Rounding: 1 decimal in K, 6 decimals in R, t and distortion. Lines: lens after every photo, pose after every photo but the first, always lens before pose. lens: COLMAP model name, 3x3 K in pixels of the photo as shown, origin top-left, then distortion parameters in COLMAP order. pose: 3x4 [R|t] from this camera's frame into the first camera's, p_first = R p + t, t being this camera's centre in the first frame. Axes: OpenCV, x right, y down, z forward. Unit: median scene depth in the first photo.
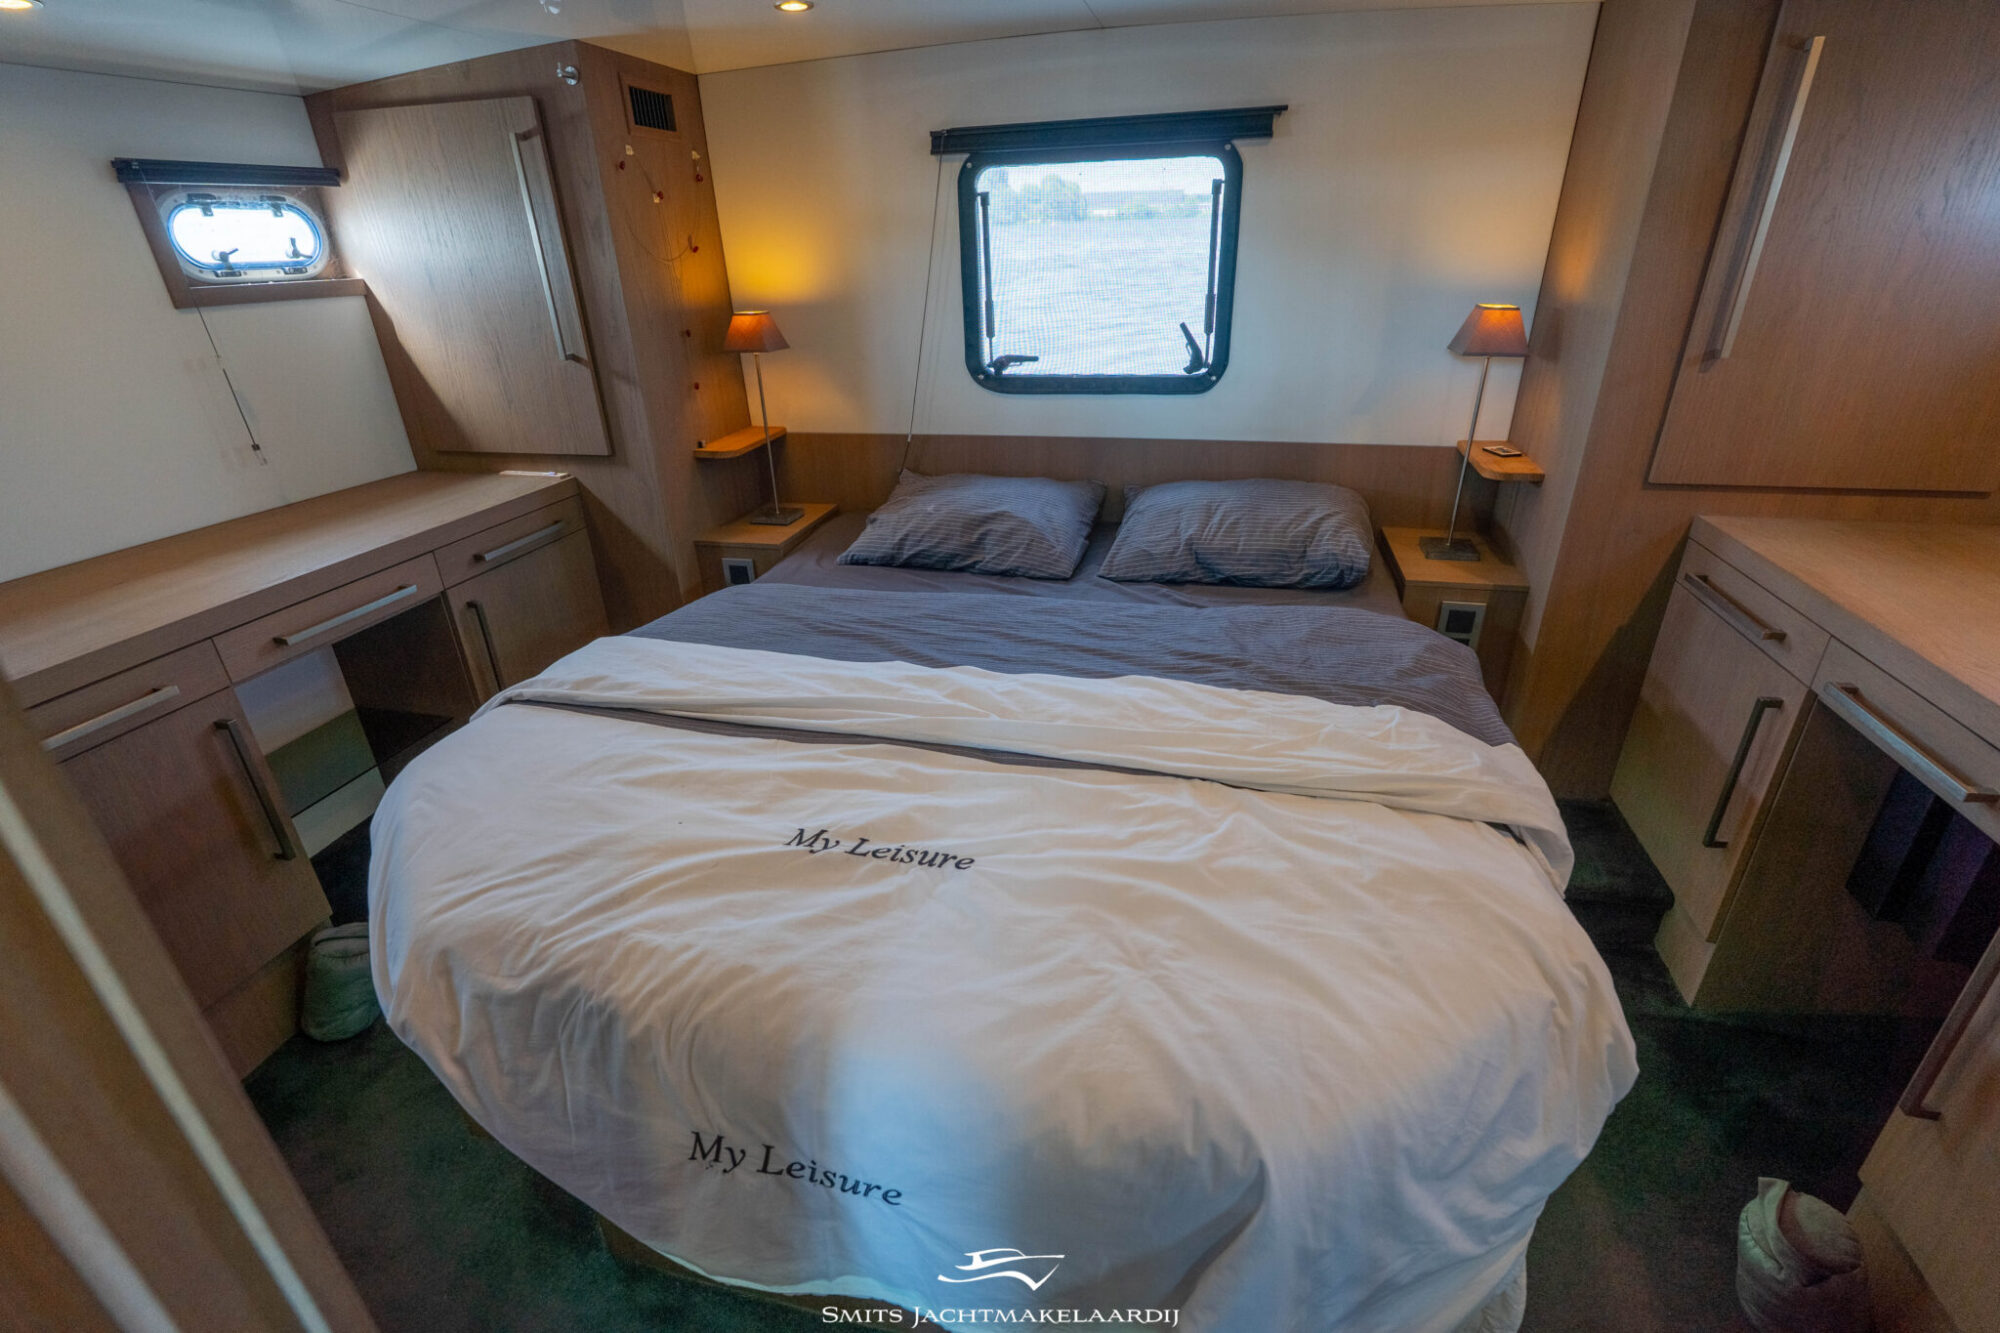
lens RADIAL K [[906.8, 0, 996.3], [0, 906.8, 670.6], [0, 0, 1]] dist [-0.002365, 0.000067]
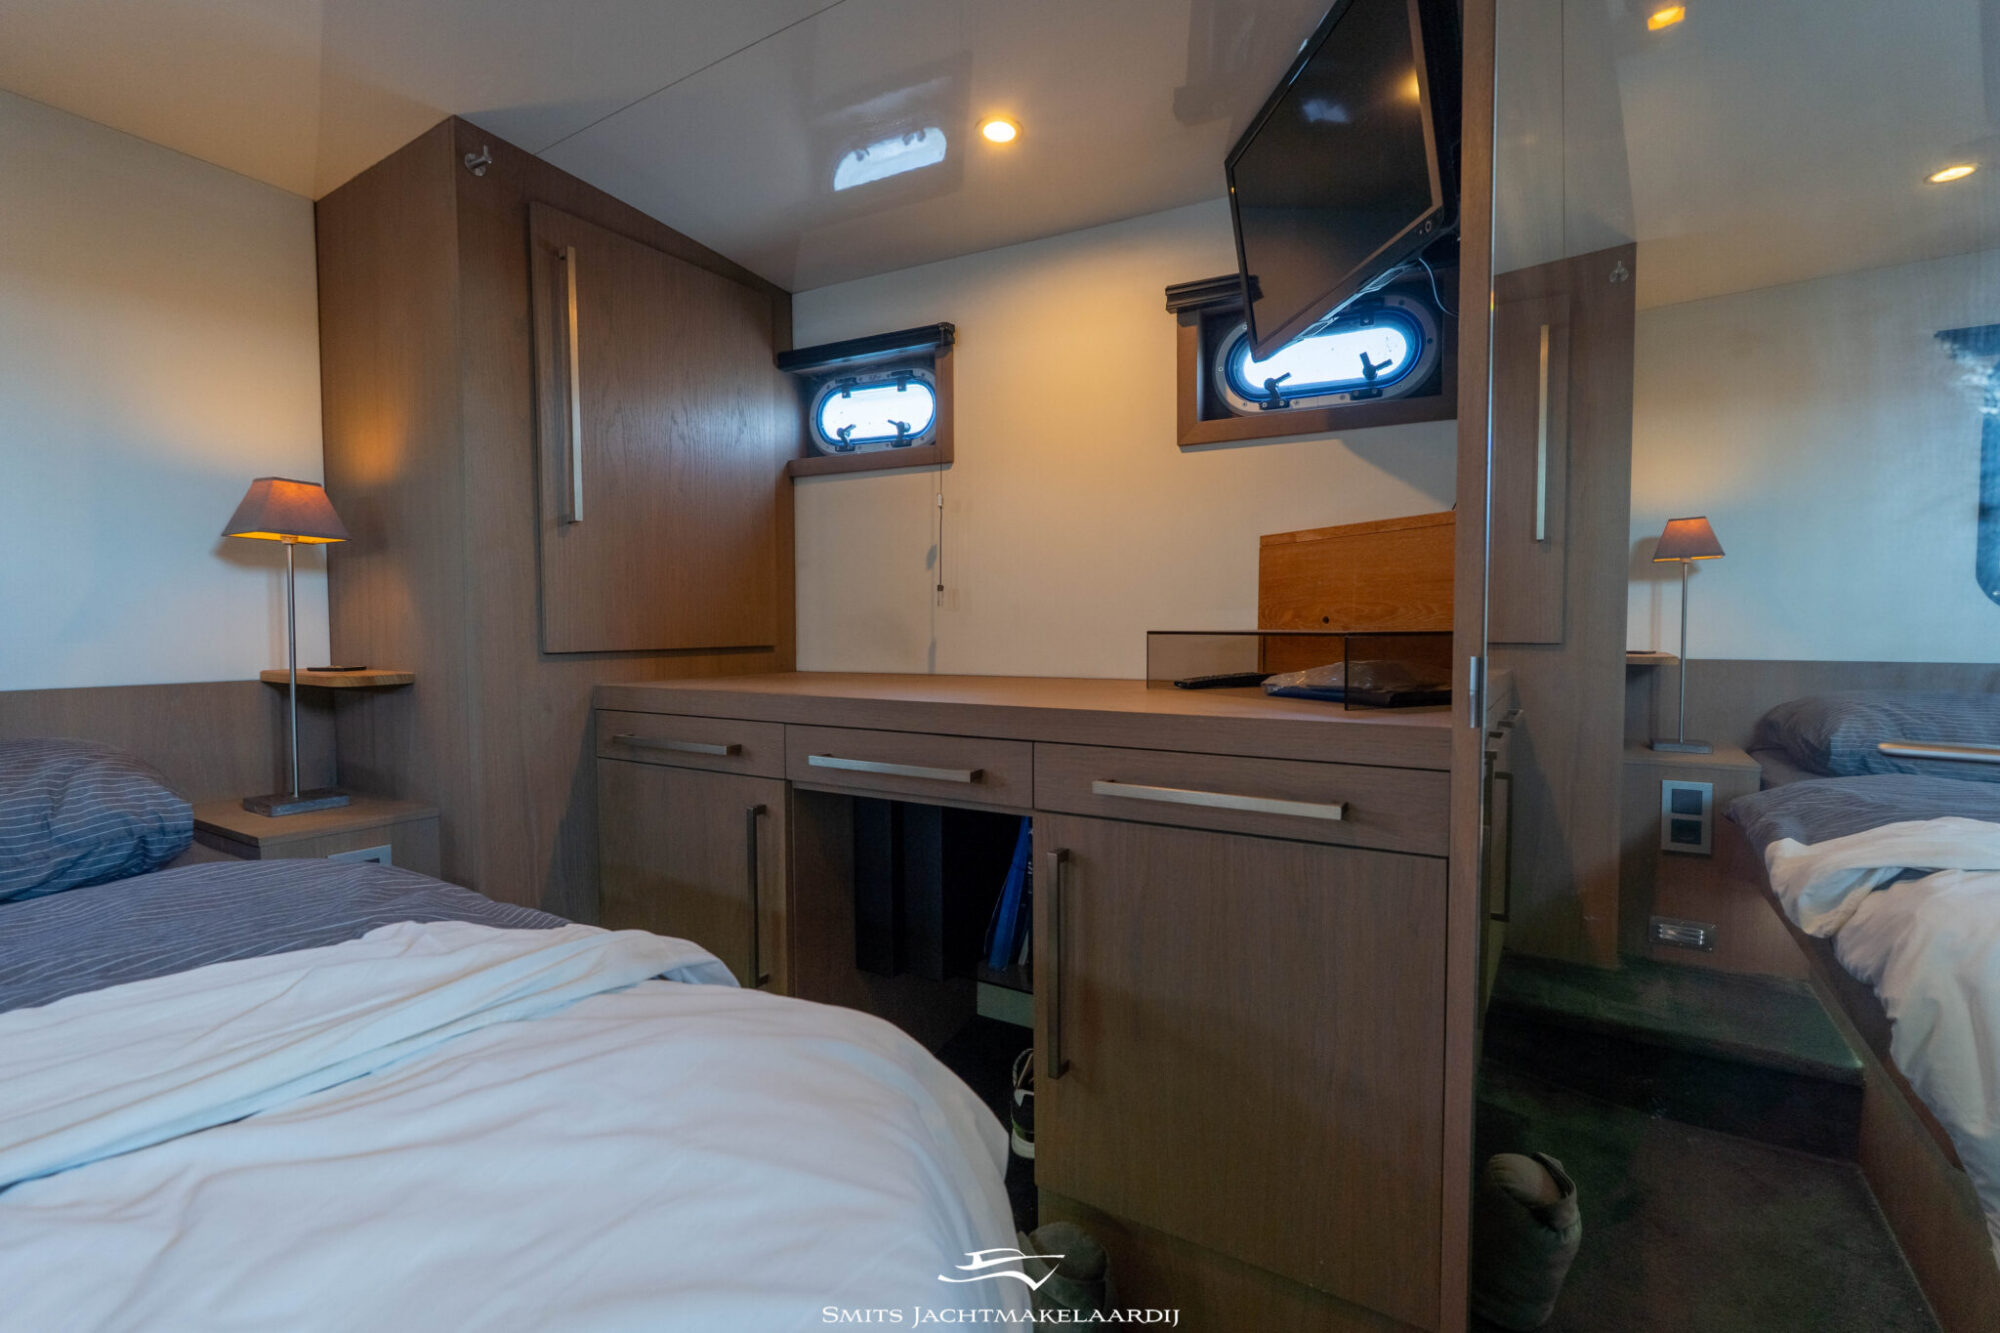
lens RADIAL K [[906.8, 0, 1002.7], [0, 906.8, 662.5], [0, 0, 1]] dist [-0.002365, 0.000067]
pose [[0.317354, -0.013140, 0.948216, 0.002695], [0.409545, 0.903748, -0.124545, 0.083252], [-0.855312, 0.427862, 0.292189, 0.279548]]
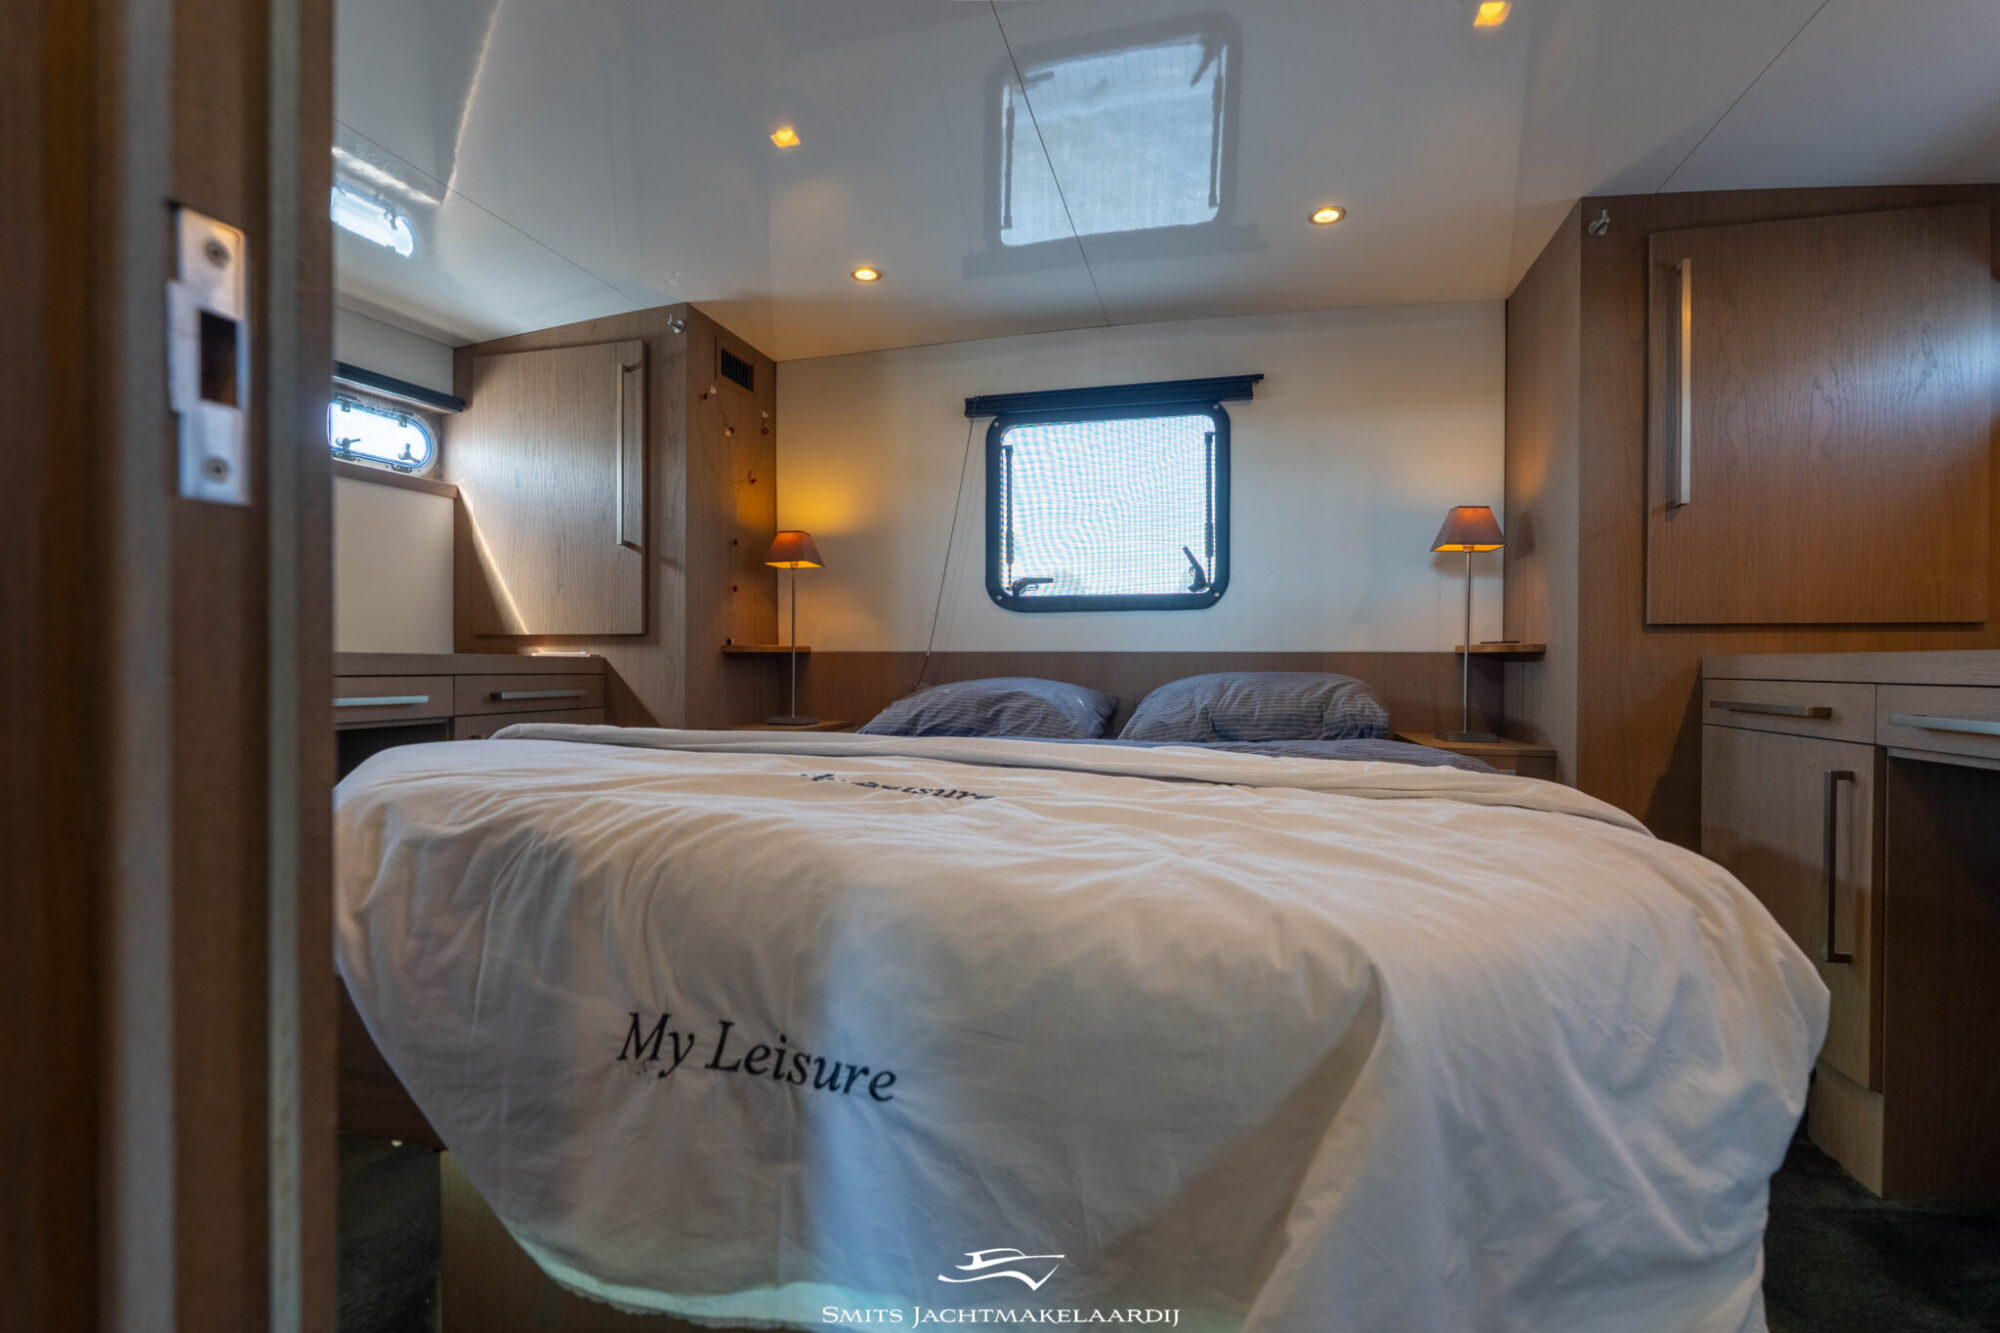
lens RADIAL K [[906.8, 0, 995.9], [0, 906.8, 669.5], [0, 0, 1]] dist [-0.002365, 0.000067]
pose [[0.999378, 0.034476, -0.007440, -0.011834], [-0.034343, 0.903196, -0.427852, 0.249426], [-0.008031, 0.427841, 0.903818, 0.075133]]
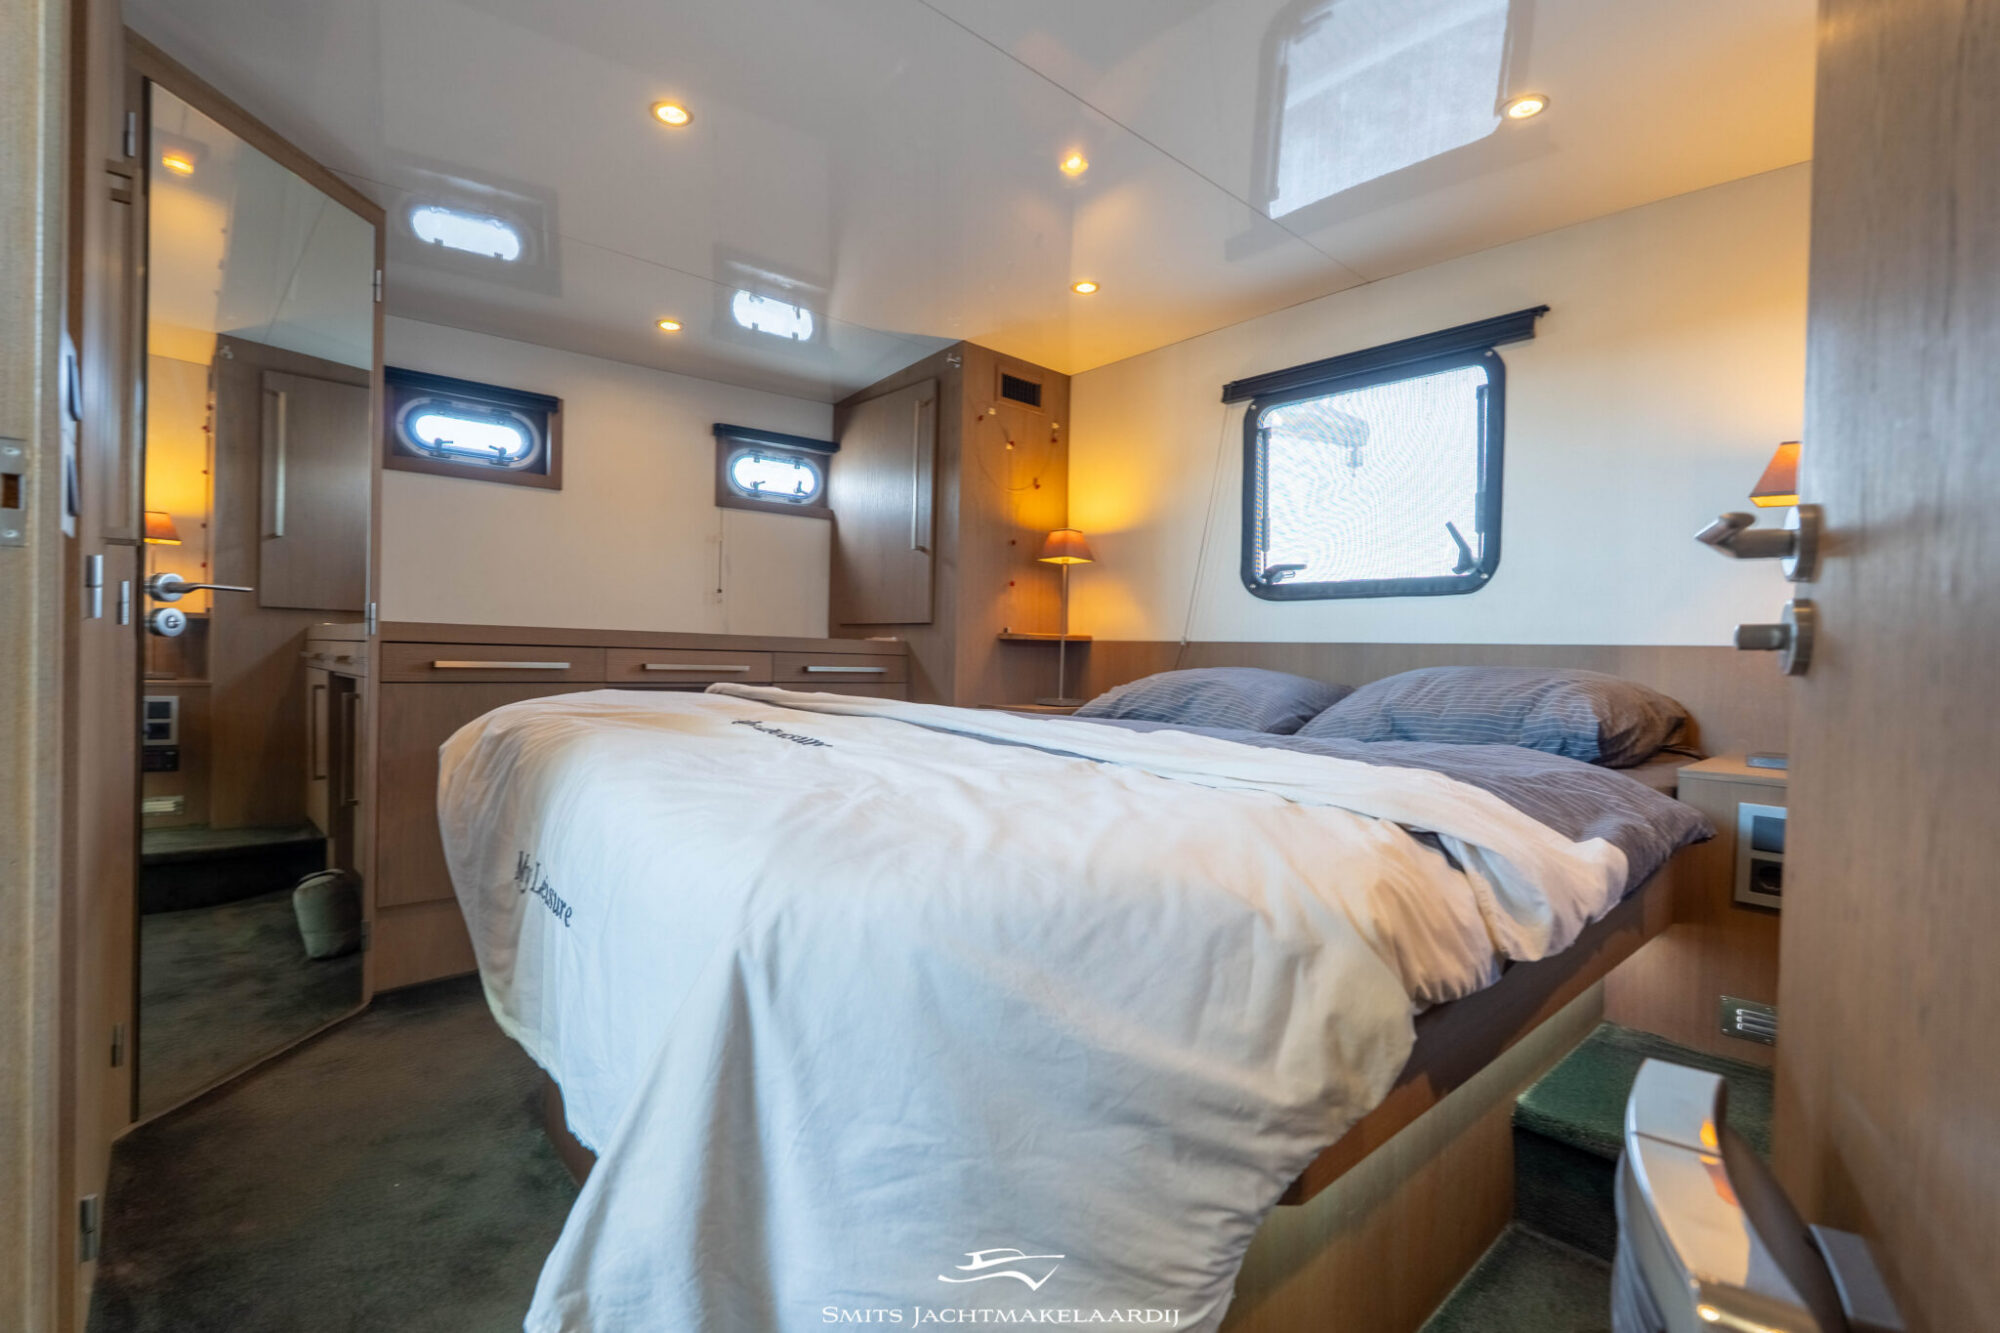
lens RADIAL K [[906.8, 0, 996.7], [0, 906.8, 667.2], [0, 0, 1]] dist [-0.002365, 0.000067]
pose [[0.827745, 0.060174, -0.557869, 0.382141], [-0.288701, 0.898205, -0.331480, 0.222380], [0.481135, 0.435439, 0.760857, 0.124020]]
